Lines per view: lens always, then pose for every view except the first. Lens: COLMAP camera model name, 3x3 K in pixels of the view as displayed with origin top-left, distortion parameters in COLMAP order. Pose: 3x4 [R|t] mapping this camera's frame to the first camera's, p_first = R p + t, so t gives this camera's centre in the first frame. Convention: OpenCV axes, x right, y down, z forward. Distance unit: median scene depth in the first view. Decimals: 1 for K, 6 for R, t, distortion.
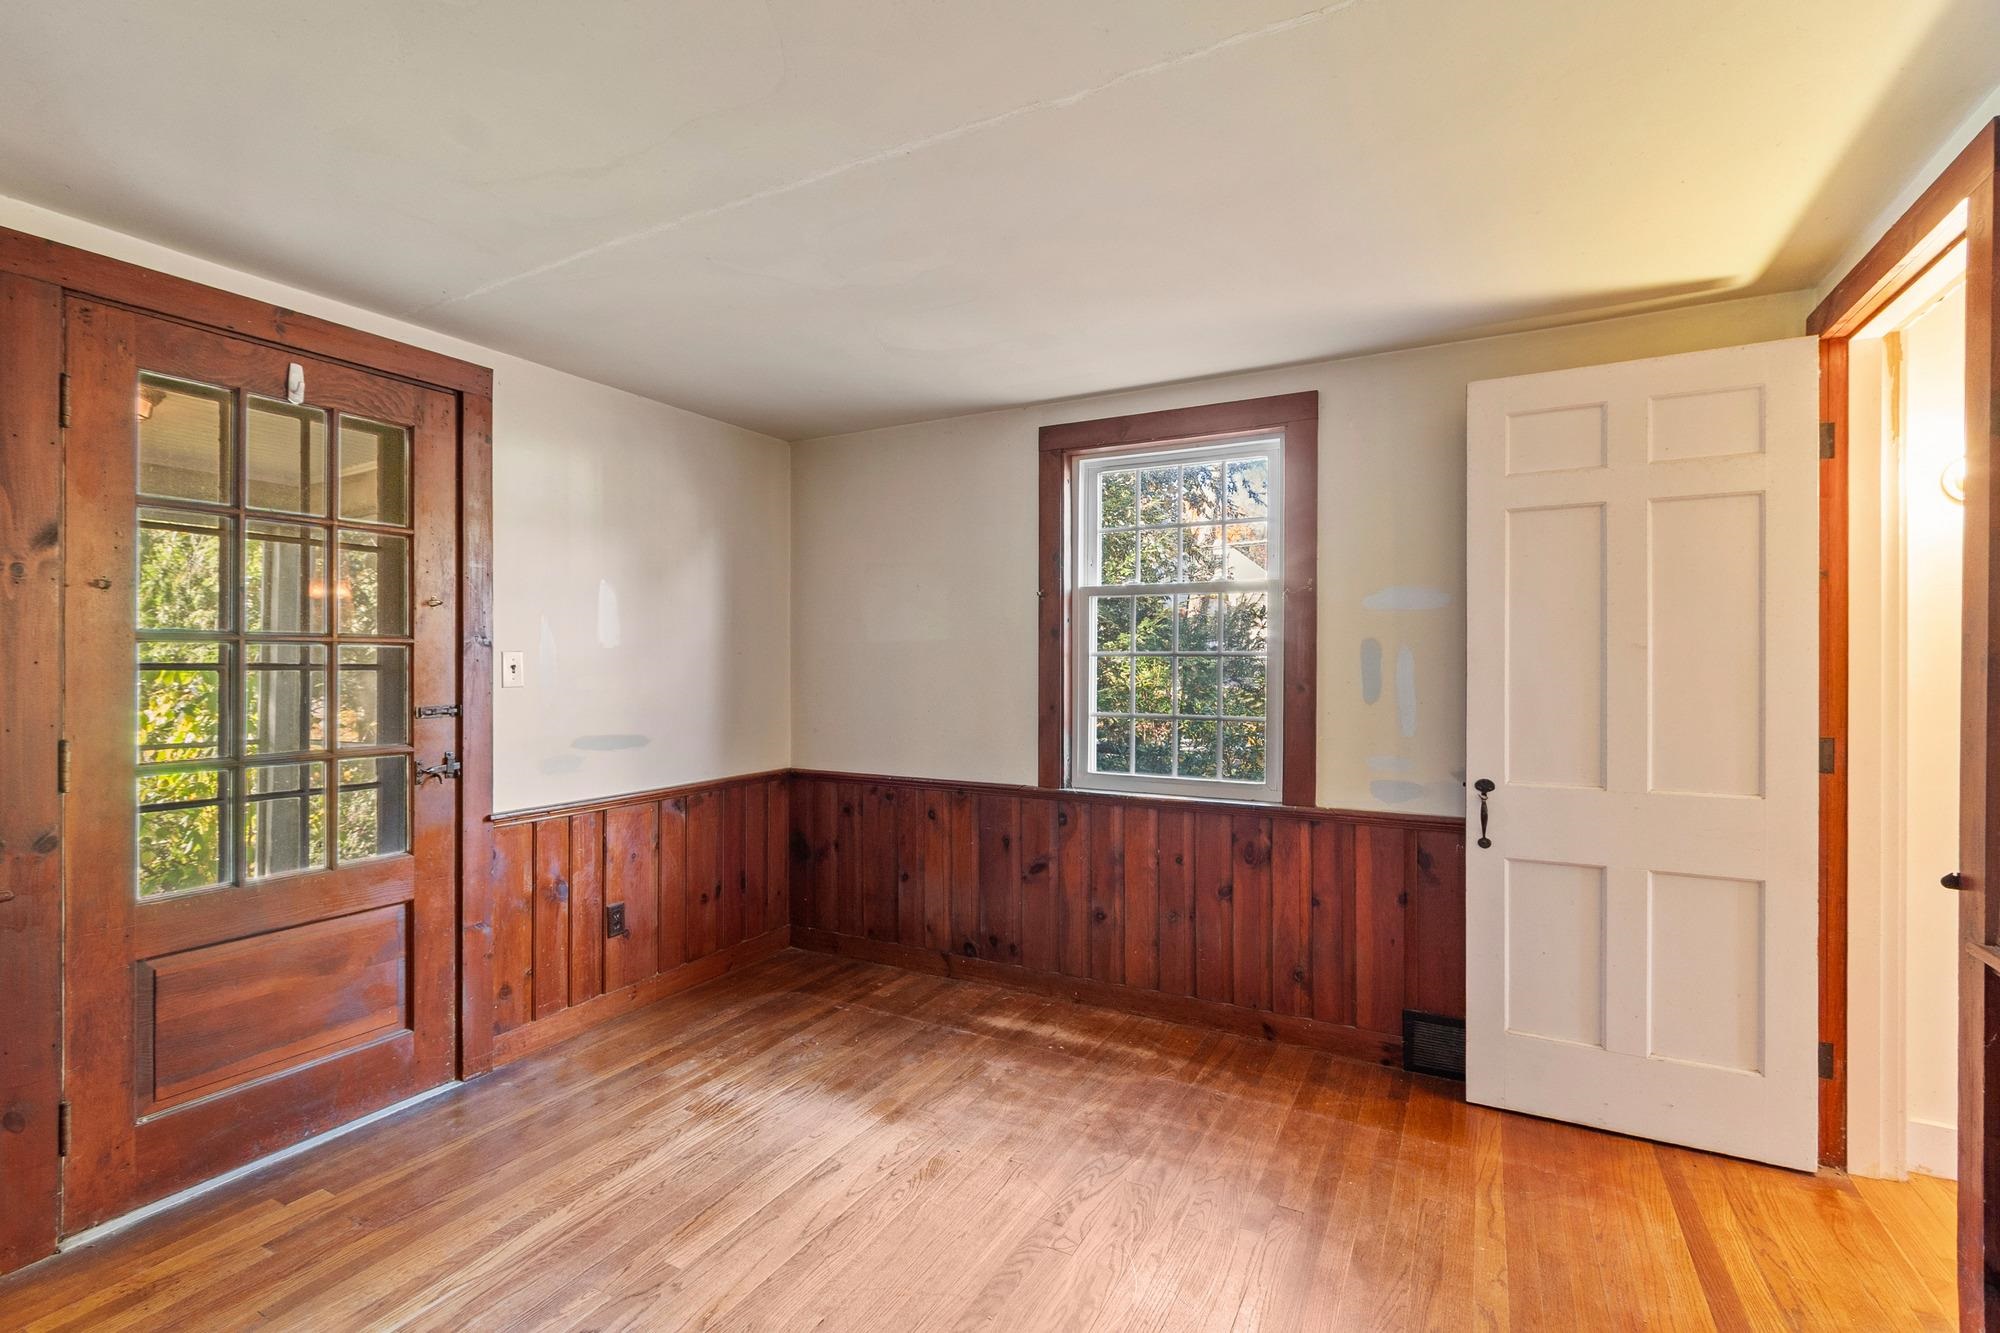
lens RADIAL K [[889.8, 0, 1015.2], [0, 889.8, 662.5], [0, 0, 1]] dist [0.000518, -0.000445]
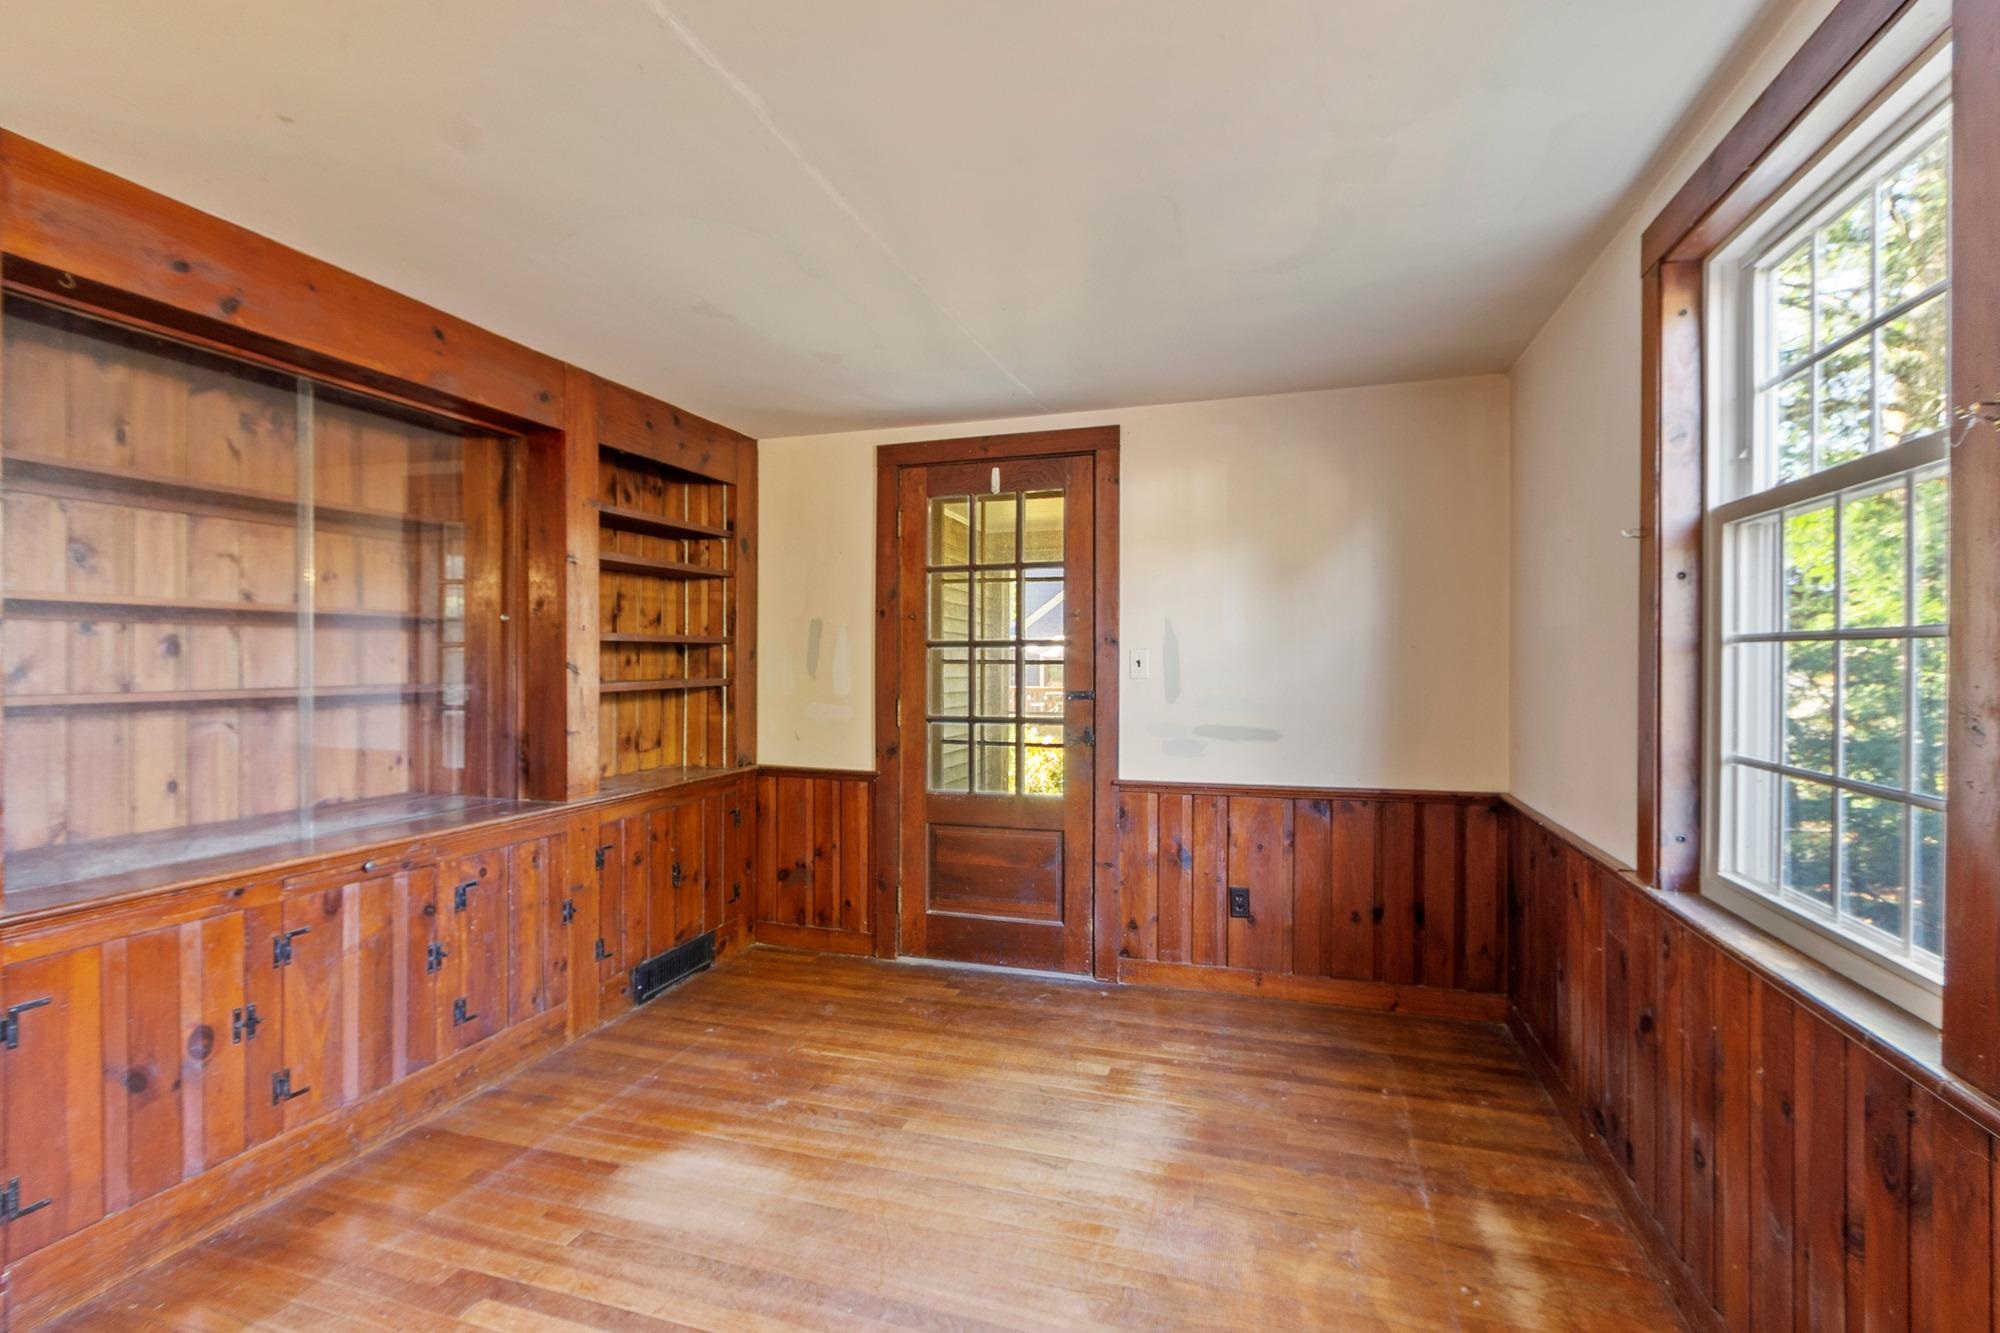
lens RADIAL K [[885.3, 0, 1000.8], [0, 885.3, 657.8], [0, 0, 1]] dist [-0.000282, -0.000154]
pose [[0.179565, -0.001334, -0.983745, 0.593303], [0.001719, 0.999998, -0.001043, -0.000015], [0.983745, -0.001504, 0.179567, 0.593763]]
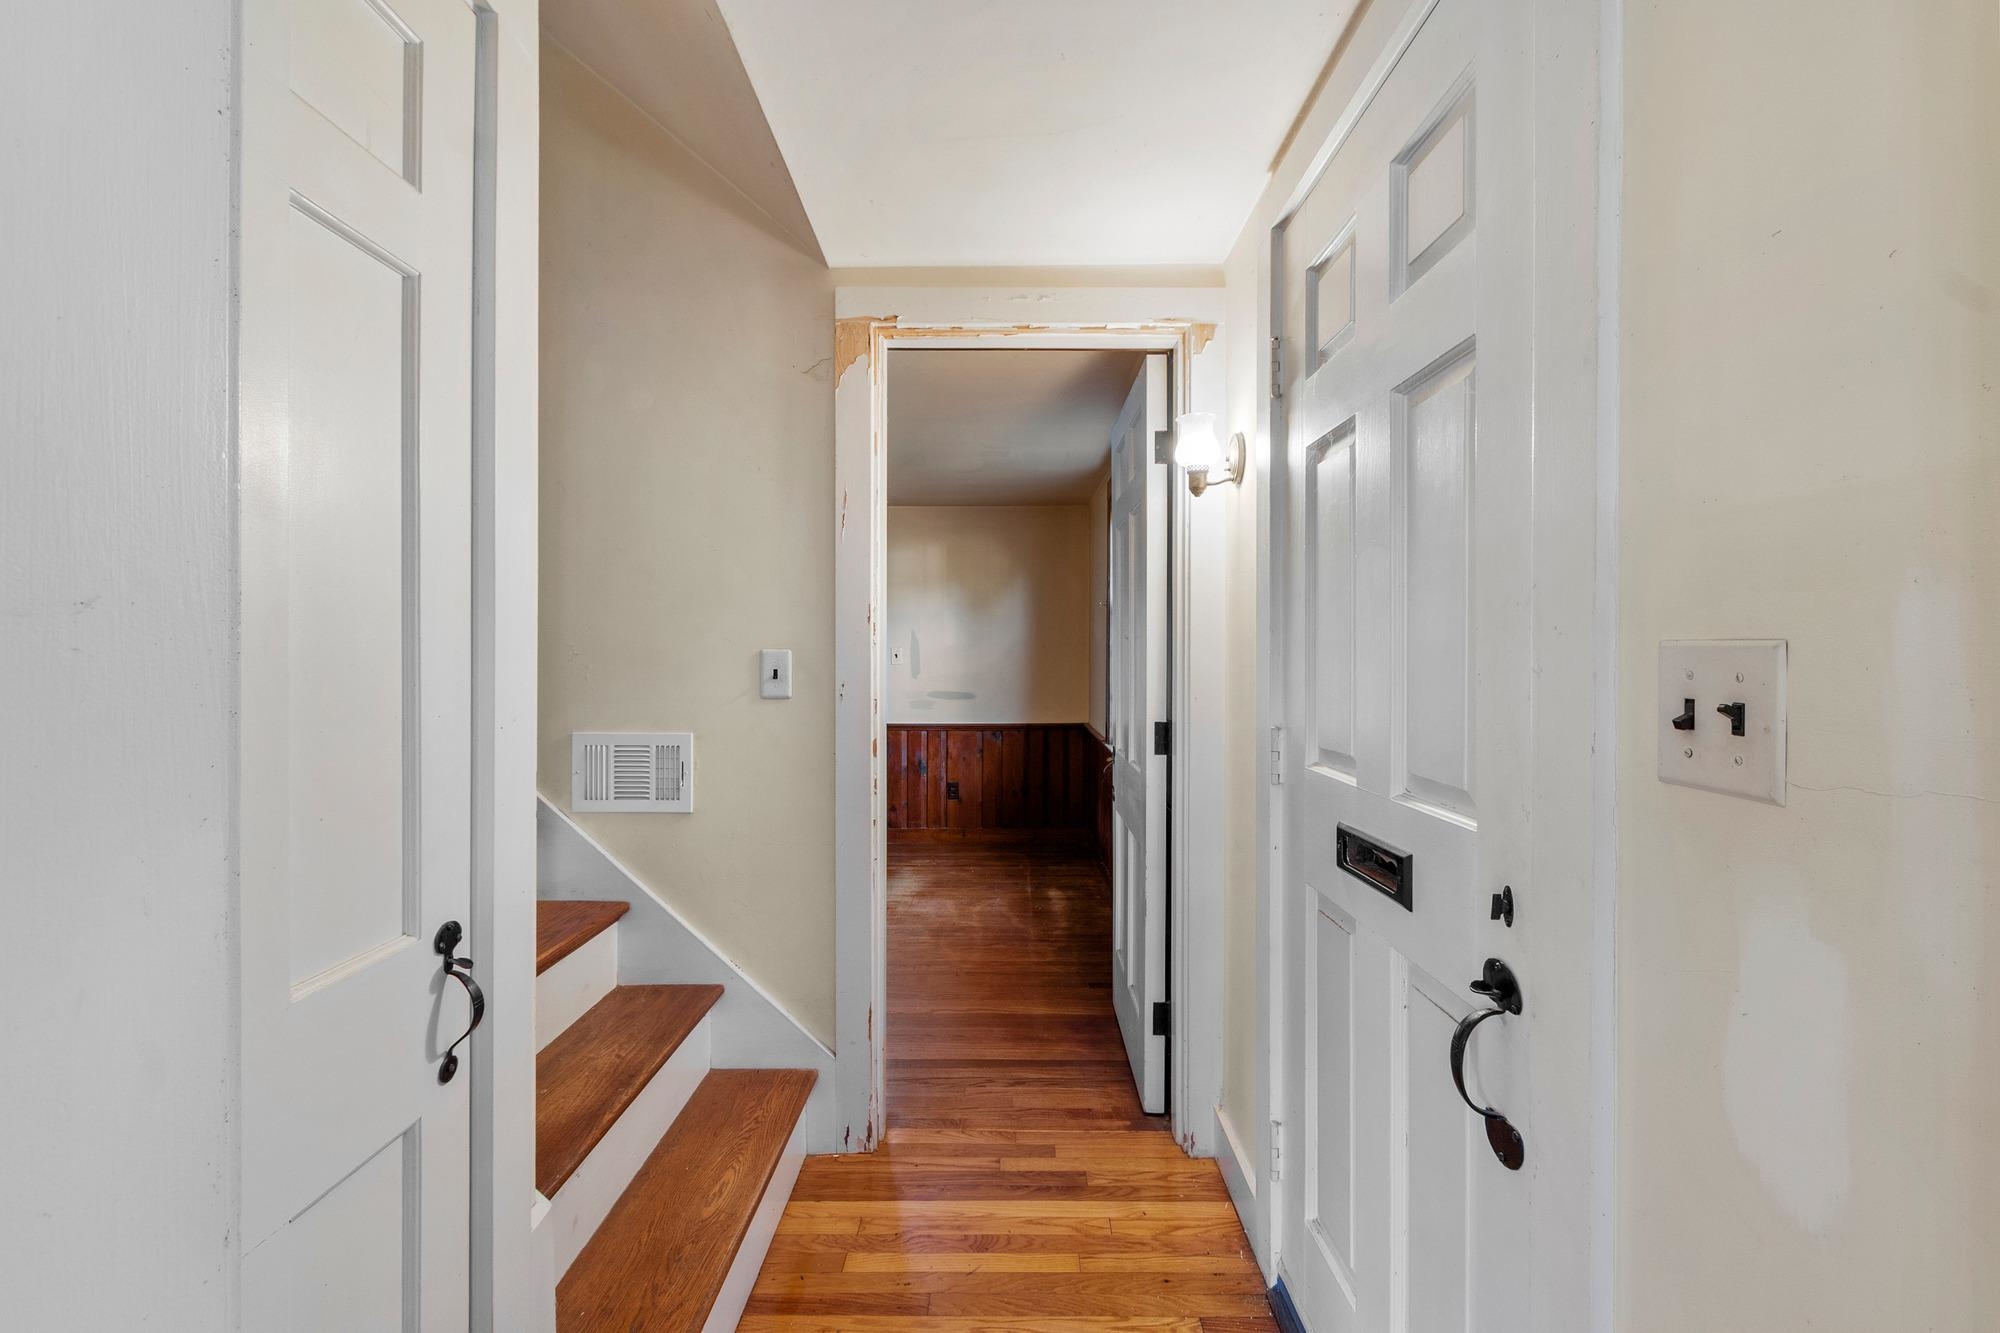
lens RADIAL K [[885.3, 0, 1000.8], [0, 885.3, 657.8], [0, 0, 1]] dist [-0.000282, -0.000154]
pose [[0.465178, 0.006620, -0.885193, 1.378934], [0.001299, 0.999966, 0.008161, -0.004266], [0.885216, -0.004946, 0.465153, 0.251311]]
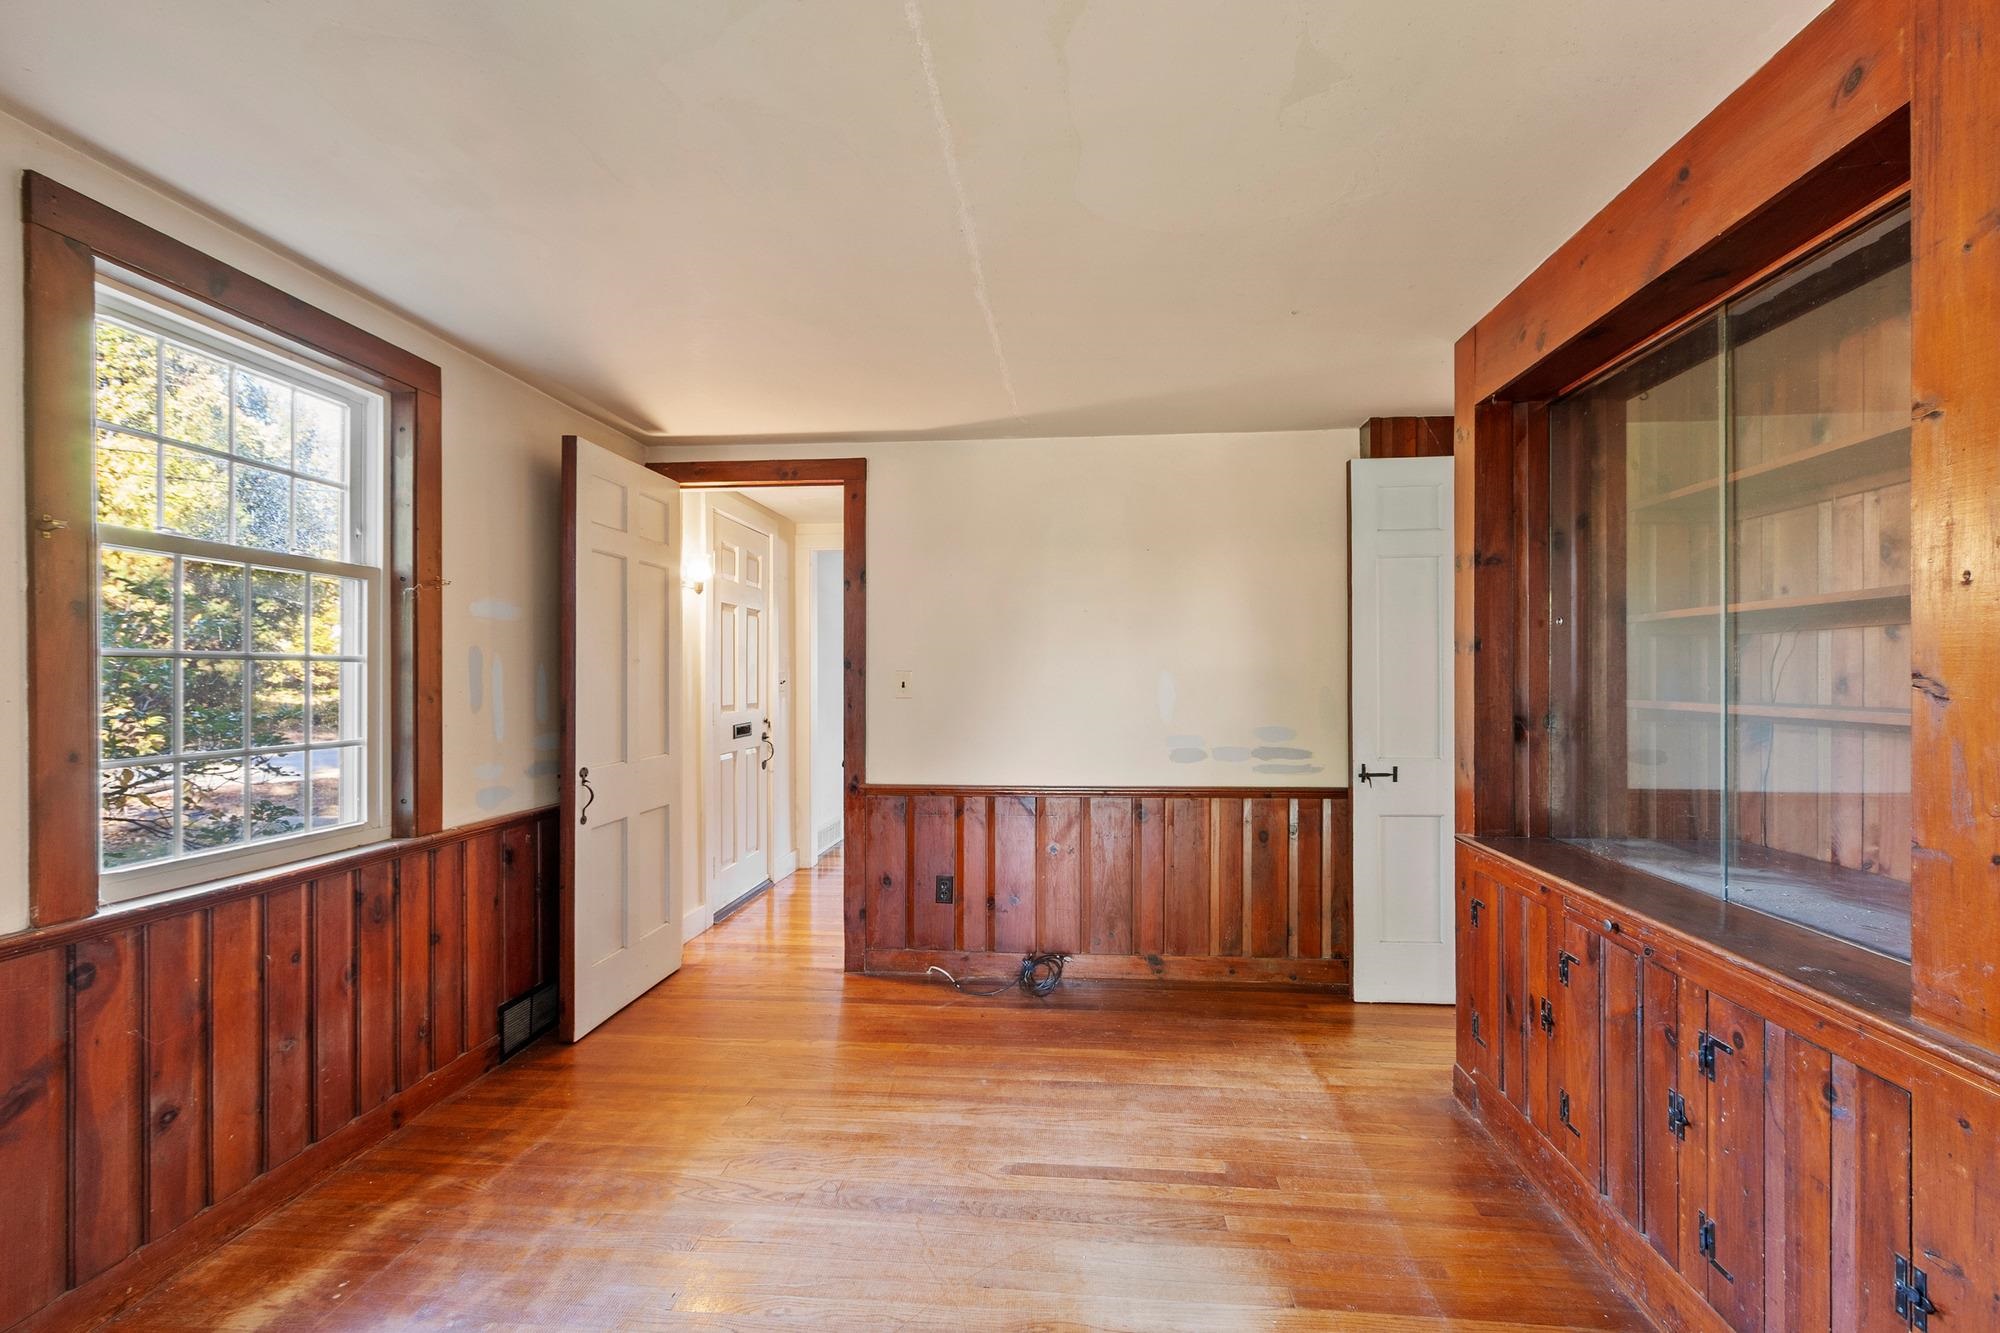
lens RADIAL K [[887.8, 0, 1003.6], [0, 887.8, 675.9], [0, 0, 1]] dist [0.000501, 0.000123]
pose [[-0.387083, 0.000190, 0.922045, -0.718876], [-0.000903, 0.999999, -0.000585, 0.005394], [-0.922044, -0.001059, -0.387083, 0.834276]]
